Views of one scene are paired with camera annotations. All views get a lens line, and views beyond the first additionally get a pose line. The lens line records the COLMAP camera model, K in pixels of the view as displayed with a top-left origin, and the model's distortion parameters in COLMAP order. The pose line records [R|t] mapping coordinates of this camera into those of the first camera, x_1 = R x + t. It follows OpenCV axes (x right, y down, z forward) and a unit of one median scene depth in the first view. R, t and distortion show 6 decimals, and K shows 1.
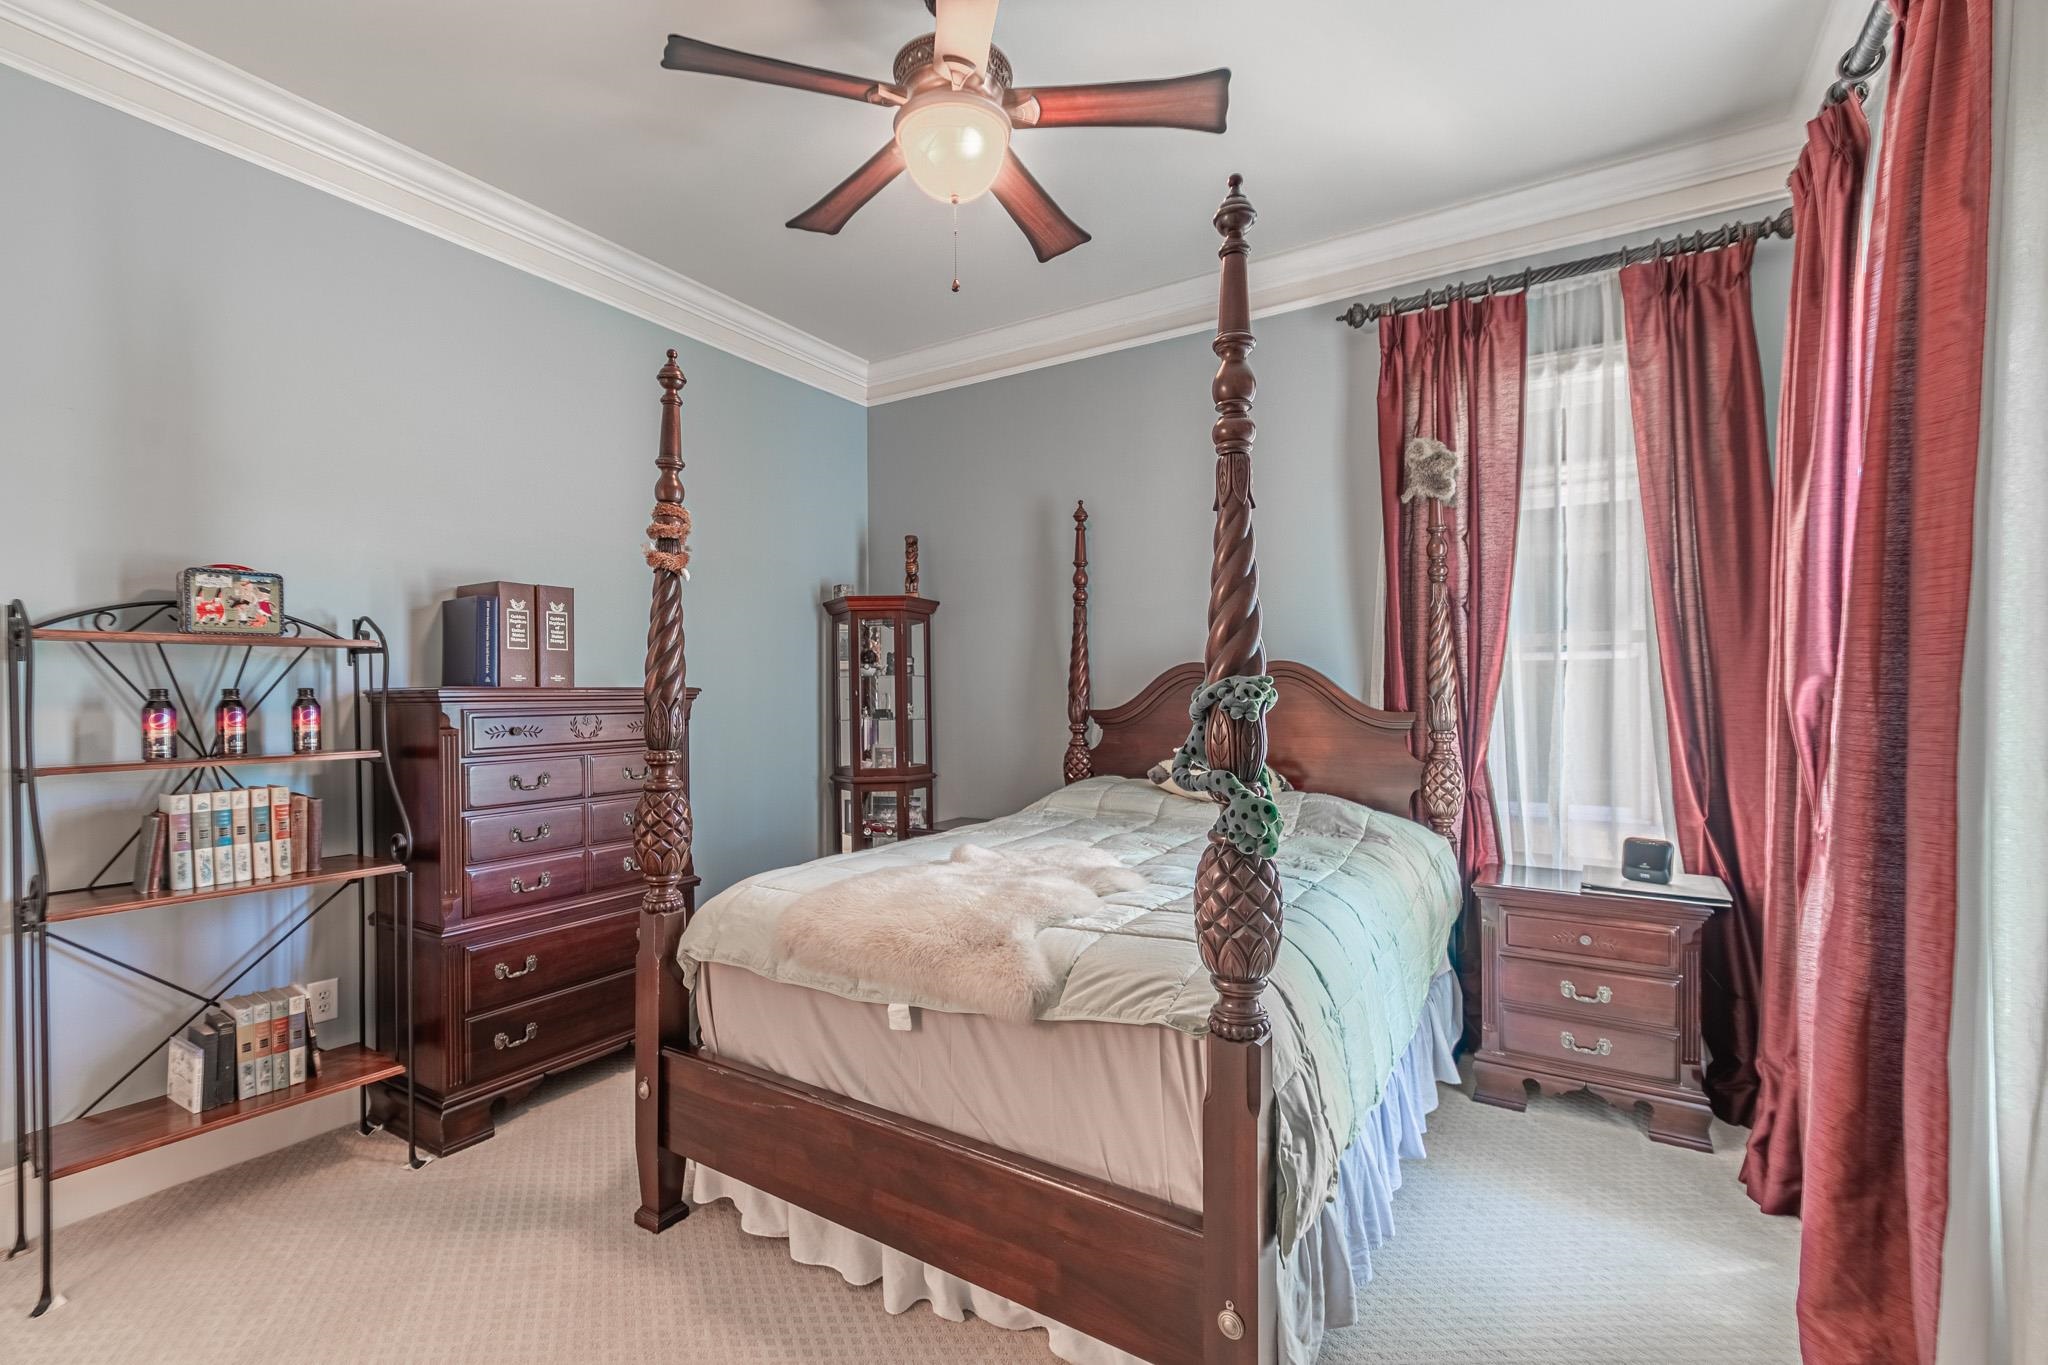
lens RADIAL K [[902.2, 0, 1024.0], [0, 902.2, 682.5], [0, 0, 1]] dist [0.006952, -0.000261]
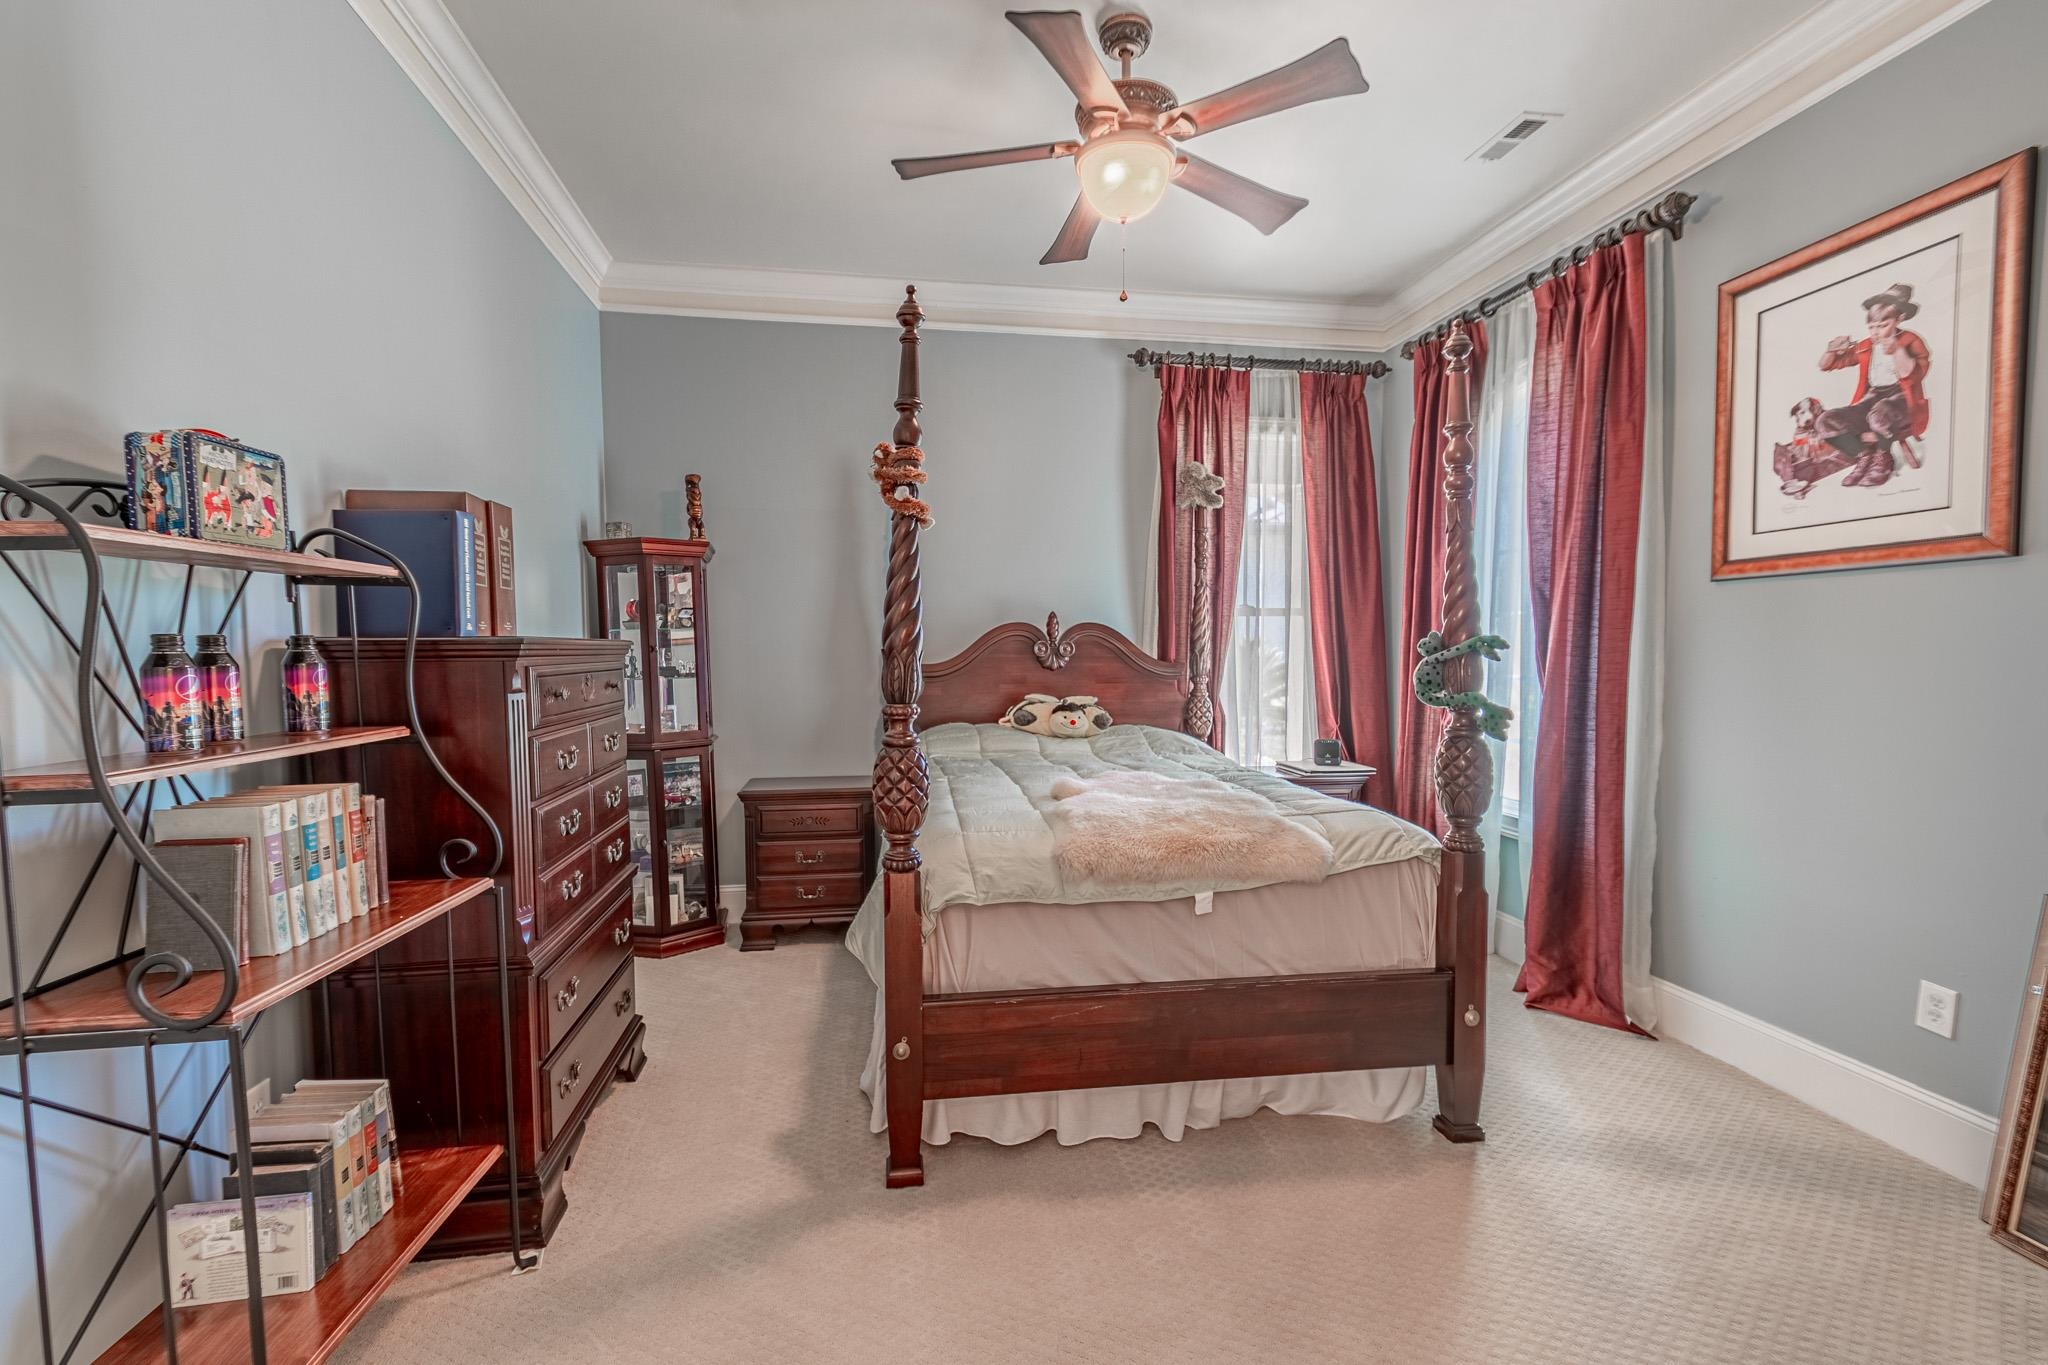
lens RADIAL K [[894.2, 0, 1024.0], [0, 894.2, 682.5], [0, 0, 1]] dist [0.013310, -0.000169]
pose [[0.754236, -0.023116, 0.656197, -0.852153], [-0.006972, 0.999042, 0.043207, 0.008533], [-0.656567, -0.037163, 0.753352, 0.175670]]
